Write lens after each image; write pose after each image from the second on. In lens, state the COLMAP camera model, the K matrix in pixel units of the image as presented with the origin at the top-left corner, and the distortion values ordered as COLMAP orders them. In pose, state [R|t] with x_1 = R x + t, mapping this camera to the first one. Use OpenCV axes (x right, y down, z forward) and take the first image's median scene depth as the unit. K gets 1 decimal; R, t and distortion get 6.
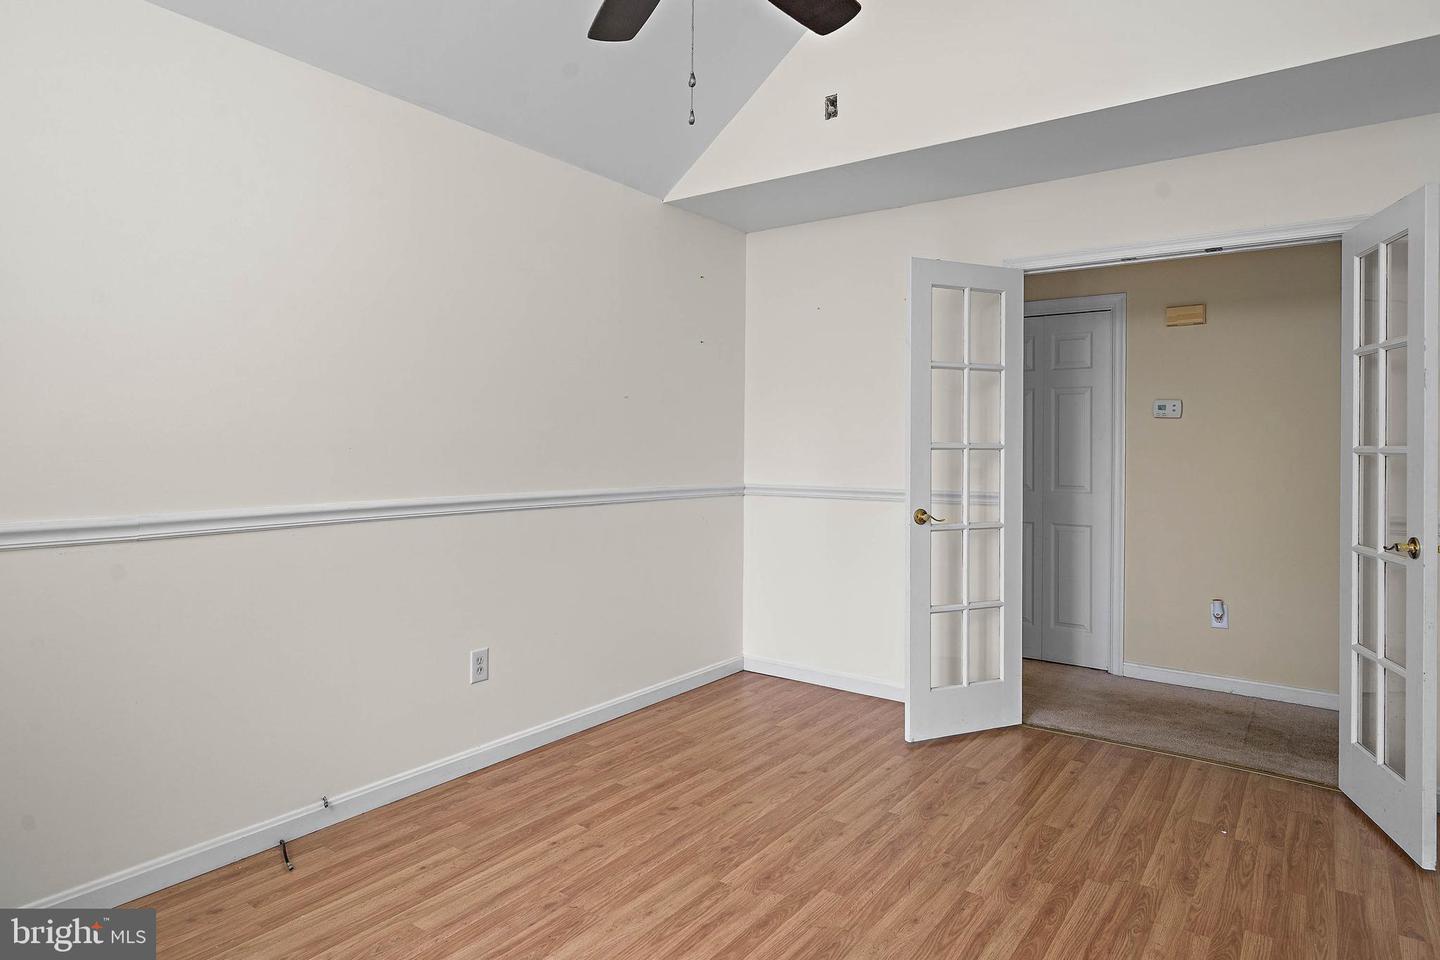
lens RADIAL K [[826.3, 0, 731.9], [0, 826.3, 458.0], [0, 0, 1]] dist [0.001998, 0.001197]
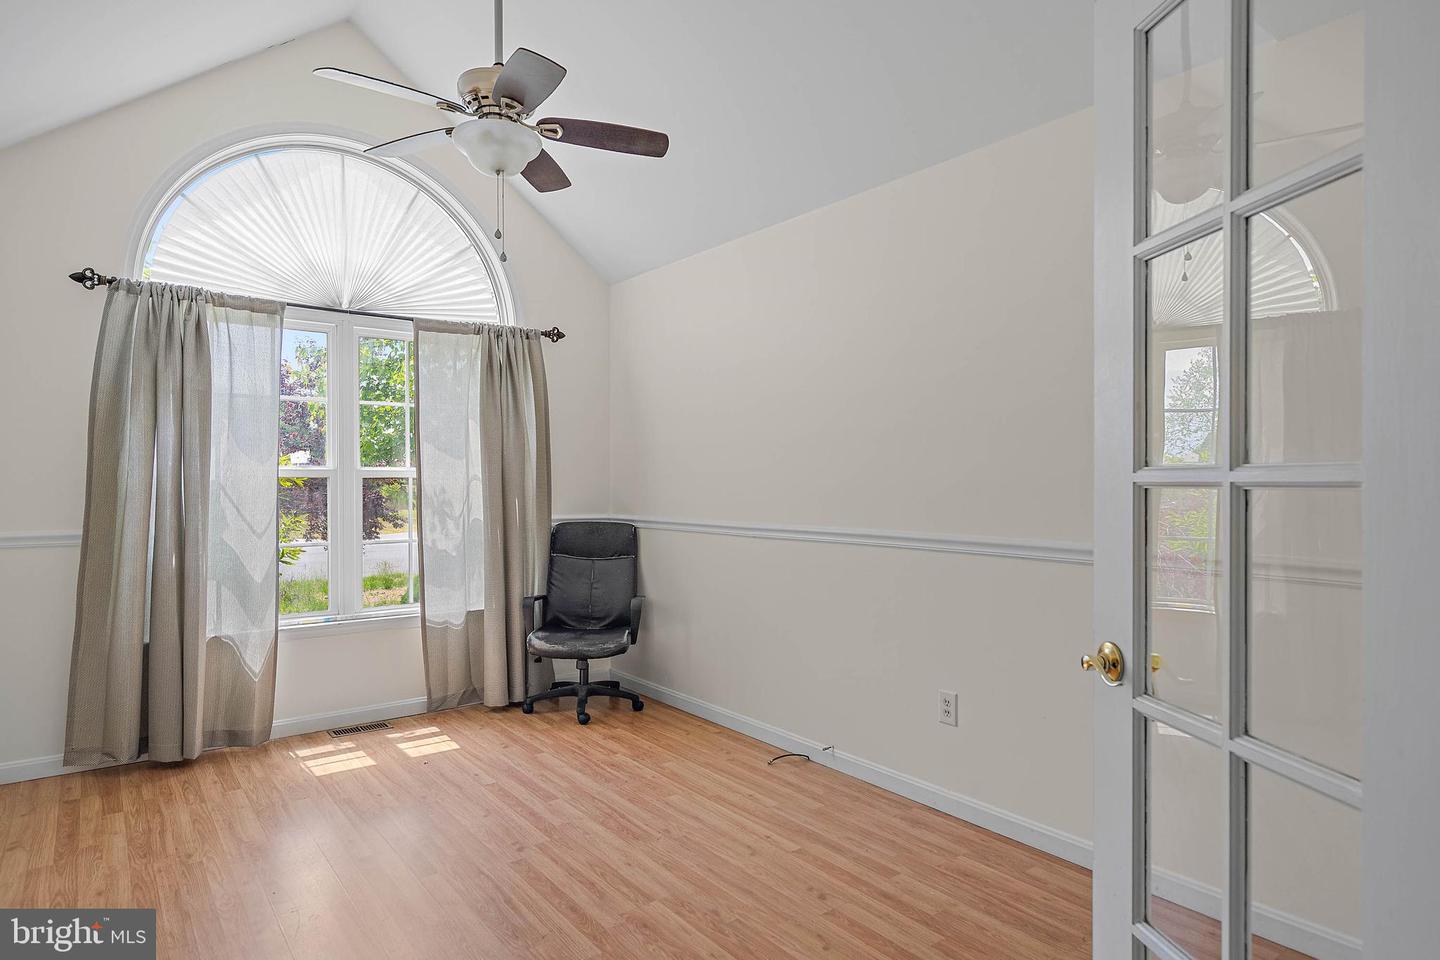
lens RADIAL K [[826.3, 0, 731.9], [0, 826.3, 458.0], [0, 0, 1]] dist [0.001998, 0.001197]
pose [[-0.284271, -0.034016, -0.958140, 0.888962], [-0.018941, 0.999375, -0.029860, -0.016610], [0.958557, 0.009660, -0.284737, 1.256943]]
